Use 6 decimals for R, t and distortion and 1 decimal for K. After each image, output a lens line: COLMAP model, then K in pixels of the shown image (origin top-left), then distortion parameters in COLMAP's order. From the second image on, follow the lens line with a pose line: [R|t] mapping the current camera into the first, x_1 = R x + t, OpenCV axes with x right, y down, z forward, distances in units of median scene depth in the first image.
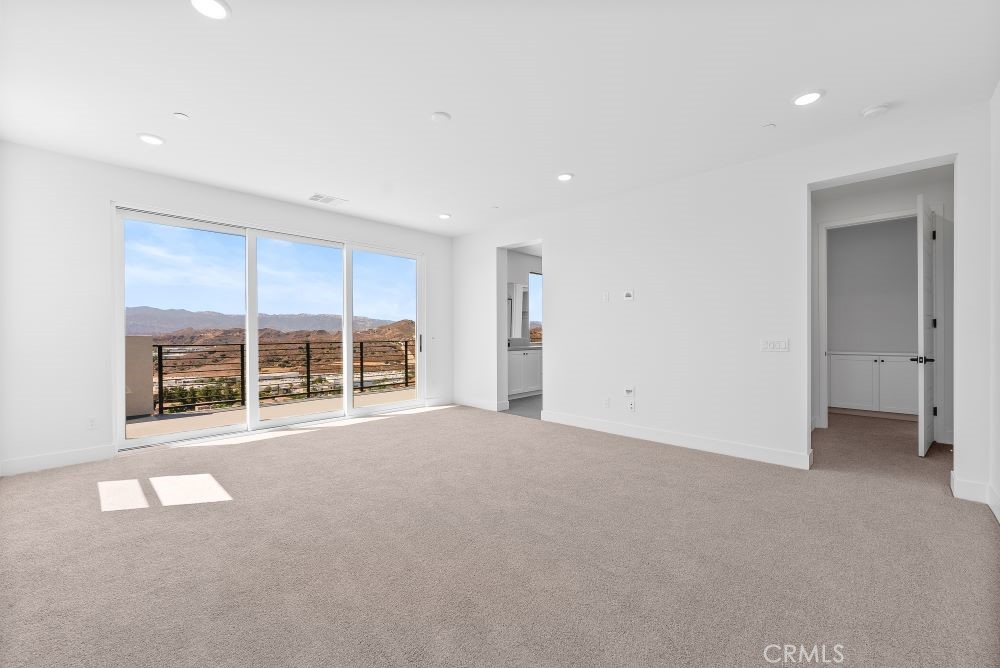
lens RADIAL K [[409.5, 0, 500.6], [0, 409.5, 334.9], [0, 0, 1]] dist [0.004506, -0.000522]
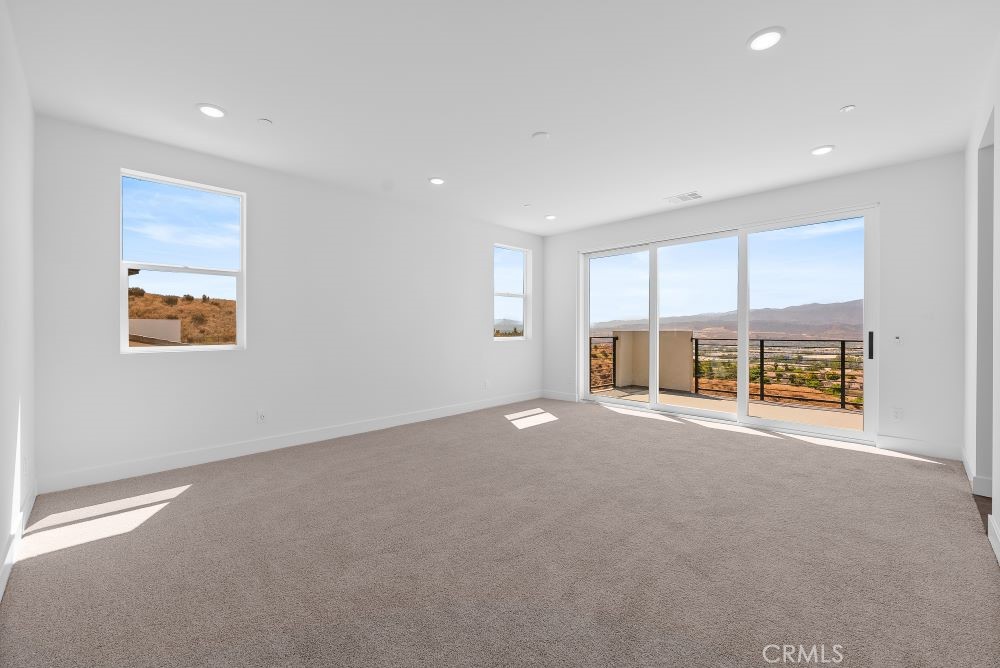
lens RADIAL K [[409.5, 0, 497.8], [0, 409.5, 331.9], [0, 0, 1]] dist [0.004506, -0.000522]
pose [[-0.030686, 0.010180, -0.999477, 0.510629], [-0.004715, 0.999936, 0.010329, -0.005405], [0.999518, 0.005029, -0.030637, 0.481396]]
